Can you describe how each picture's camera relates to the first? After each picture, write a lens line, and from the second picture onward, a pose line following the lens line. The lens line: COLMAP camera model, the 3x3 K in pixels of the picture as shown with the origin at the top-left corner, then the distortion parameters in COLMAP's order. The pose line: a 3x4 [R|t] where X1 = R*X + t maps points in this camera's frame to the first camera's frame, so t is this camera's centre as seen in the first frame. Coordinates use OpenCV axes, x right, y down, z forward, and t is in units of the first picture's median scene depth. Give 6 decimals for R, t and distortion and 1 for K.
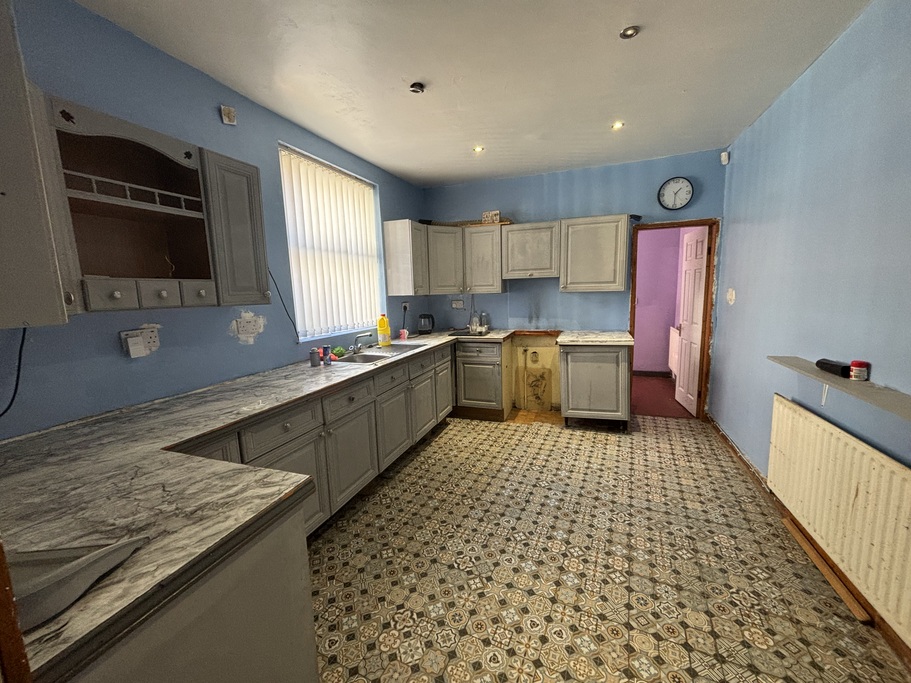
lens RADIAL K [[372.1, 0, 455.5], [0, 372.1, 341.5], [0, 0, 1]] dist [-0.000424, 0.001039]
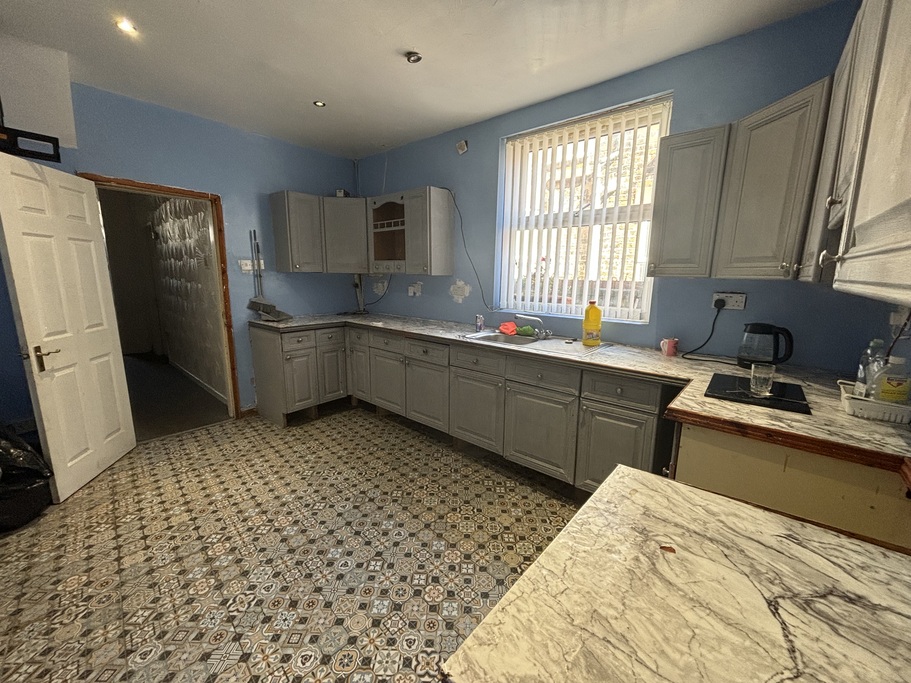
lens RADIAL K [[372.1, 0, 455.5], [0, 372.1, 341.5], [0, 0, 1]] dist [-0.000424, 0.001039]
pose [[-0.360743, 0.191450, -0.912804, 0.852707], [-0.135802, 0.957492, 0.254492, -0.221546], [0.922725, 0.215767, -0.319409, 1.505616]]
